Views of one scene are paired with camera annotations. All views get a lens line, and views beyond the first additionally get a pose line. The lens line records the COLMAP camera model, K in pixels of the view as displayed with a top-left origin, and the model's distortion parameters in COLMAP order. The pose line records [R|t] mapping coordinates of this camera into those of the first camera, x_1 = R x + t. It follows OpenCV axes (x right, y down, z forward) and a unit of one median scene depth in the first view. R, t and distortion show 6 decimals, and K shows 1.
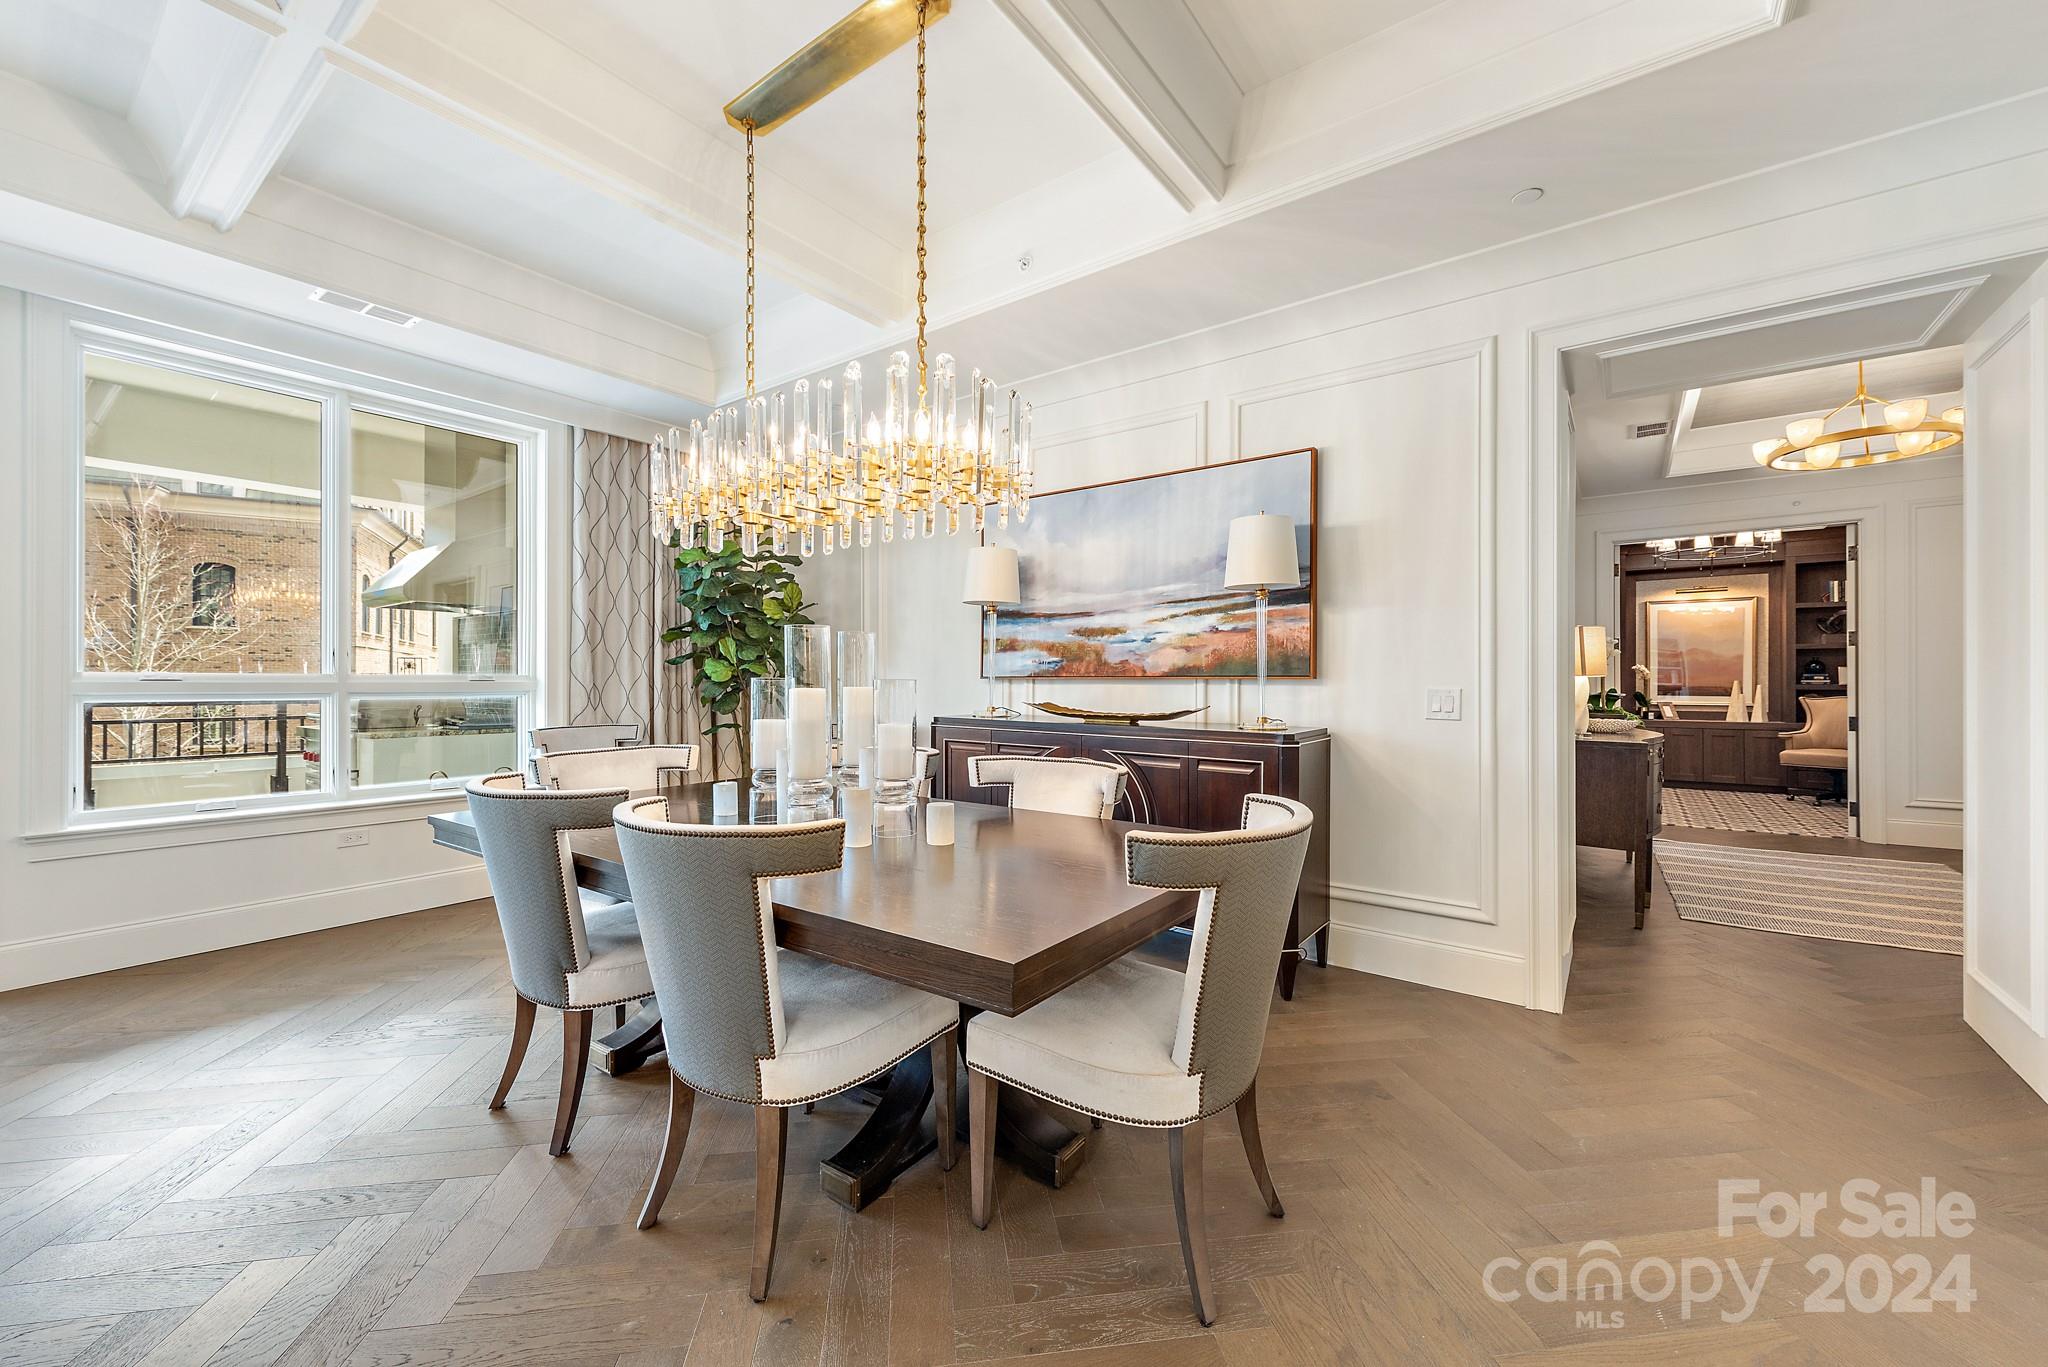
lens RADIAL K [[807.4, 0, 1024.0], [0, 807.4, 683.5], [0, 0, 1]] dist [0.013447, -0.006555]
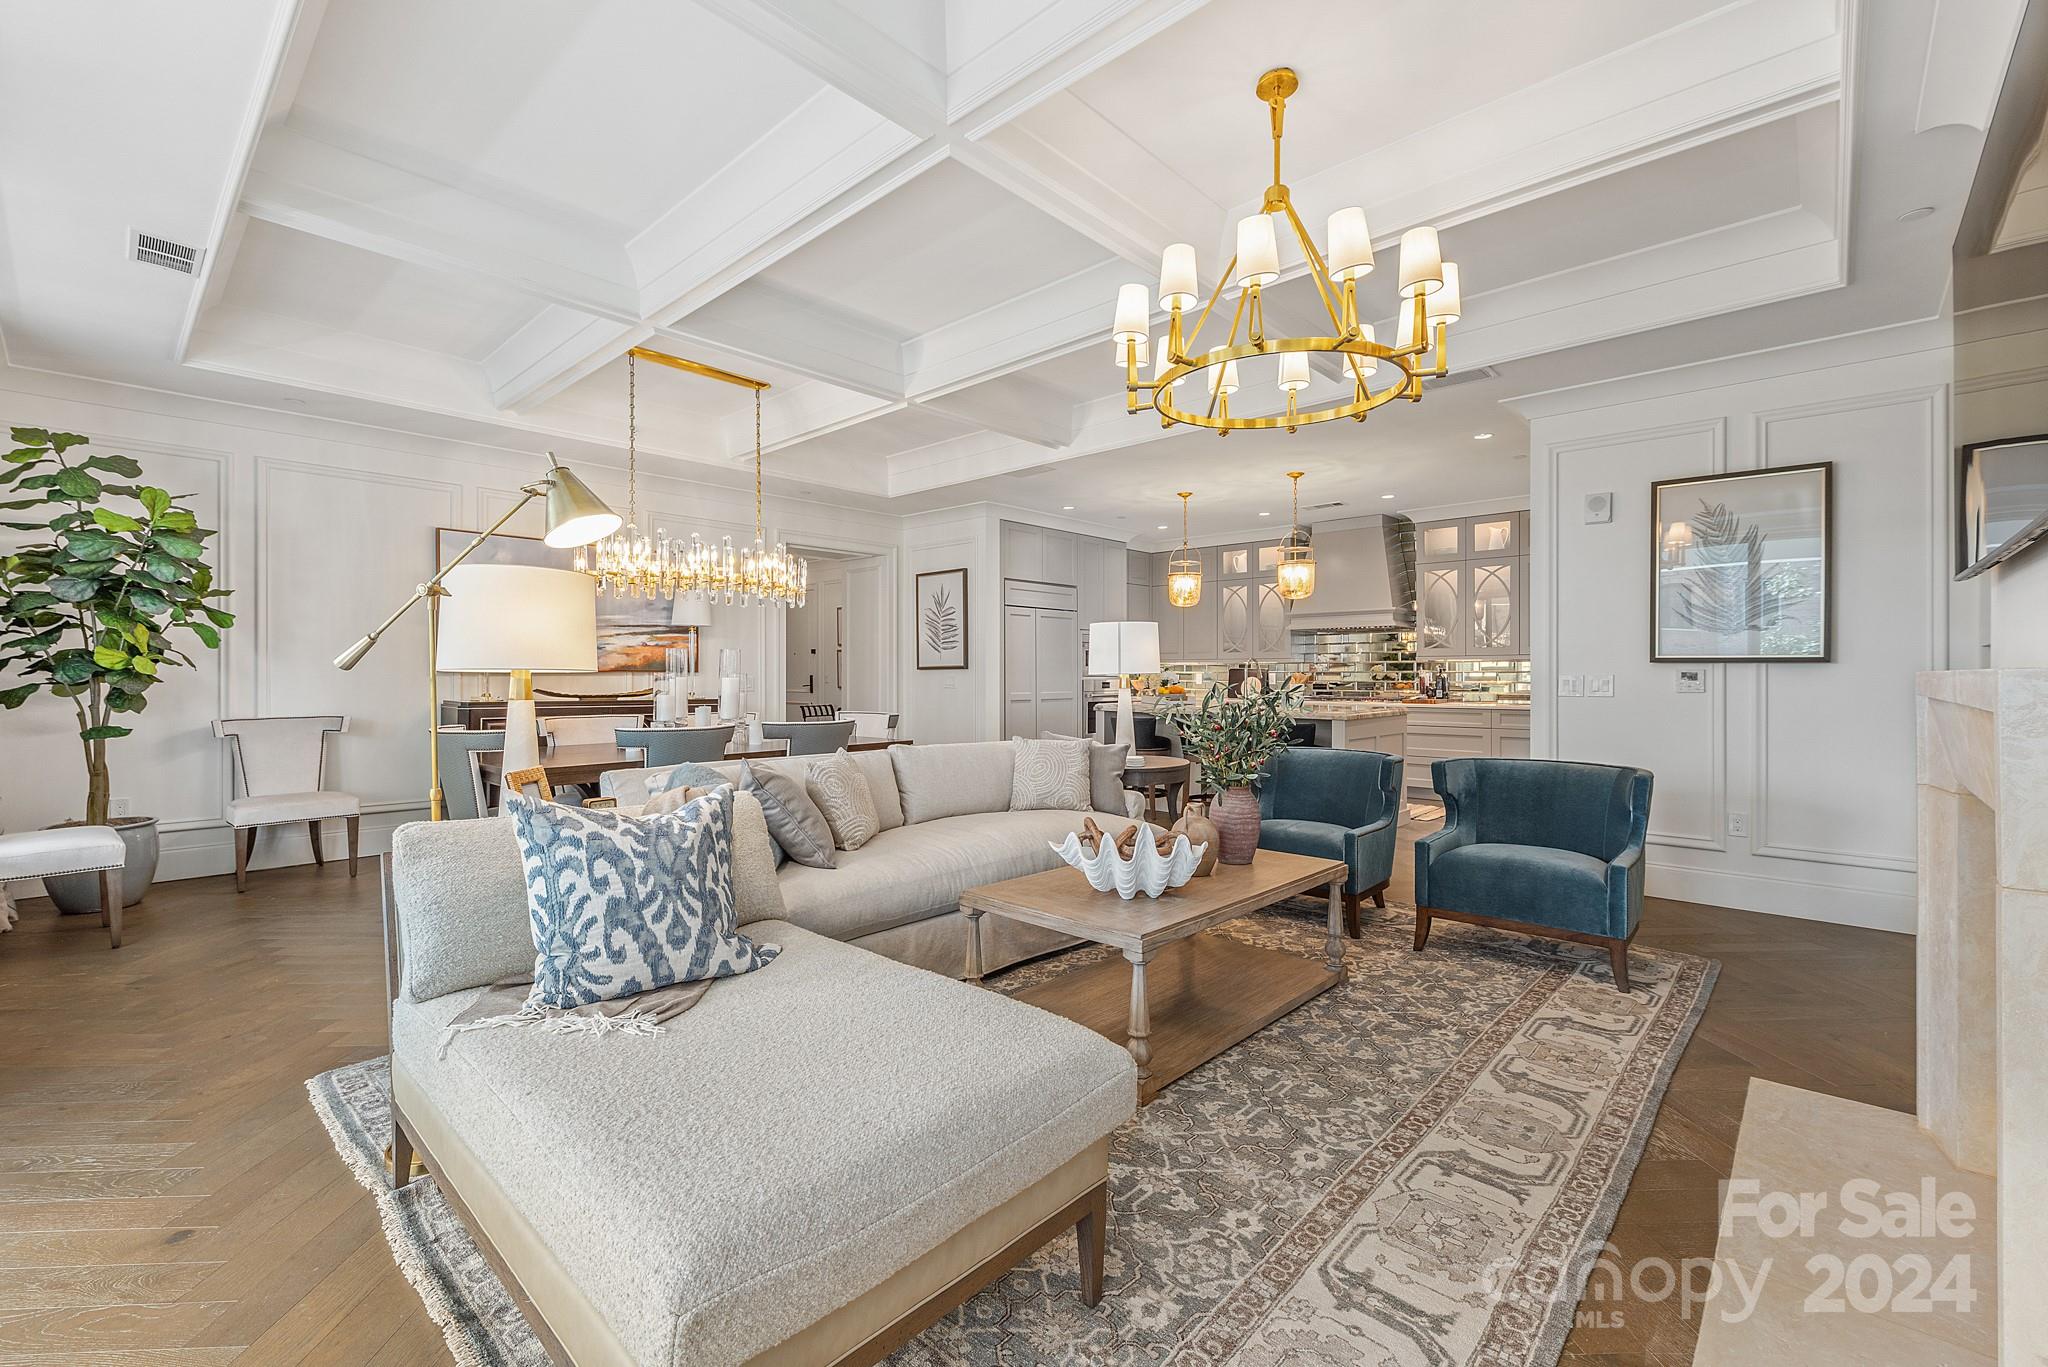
lens RADIAL K [[865.7, 0, 1041.3], [0, 865.7, 672.9], [0, 0, 1]] dist [0.001349, -0.000467]
pose [[0.091497, 0.001490, 0.995804, -1.429017], [0.002666, 0.999995, -0.001741, 0.000232], [-0.995802, 0.002814, 0.091493, -0.019864]]
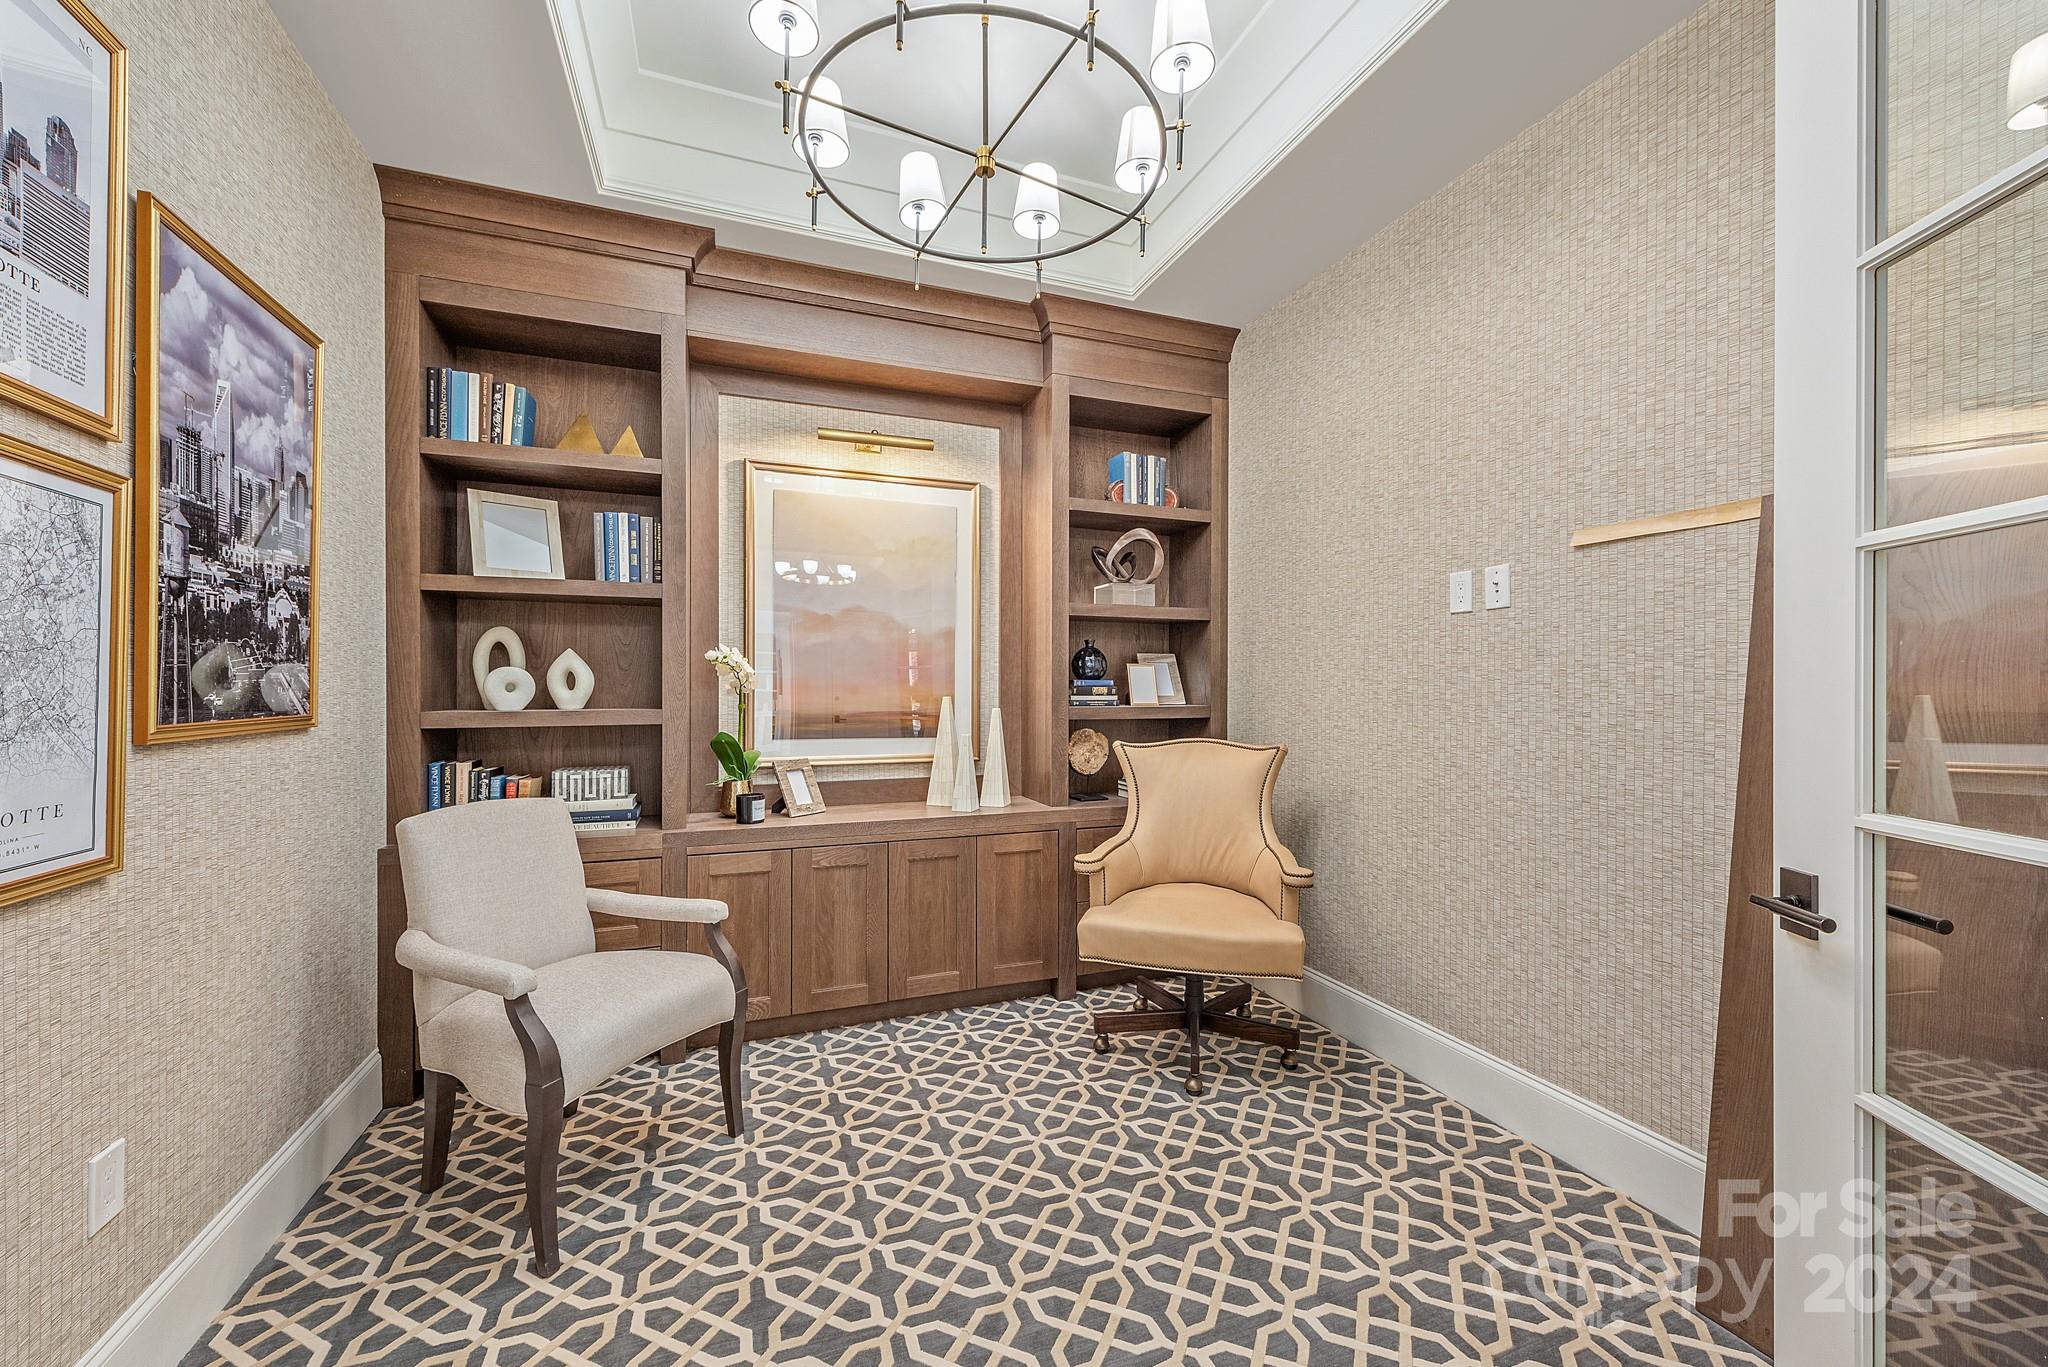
lens RADIAL K [[807.4, 0, 1024.0], [0, 807.4, 683.5], [0, 0, 1]] dist [0.013447, -0.006555]
pose [[0.538427, 0.002392, 0.842669, 1.442863], [-0.000319, 0.999996, -0.002635, -0.019883], [-0.842672, 0.001150, 0.538426, 1.906132]]
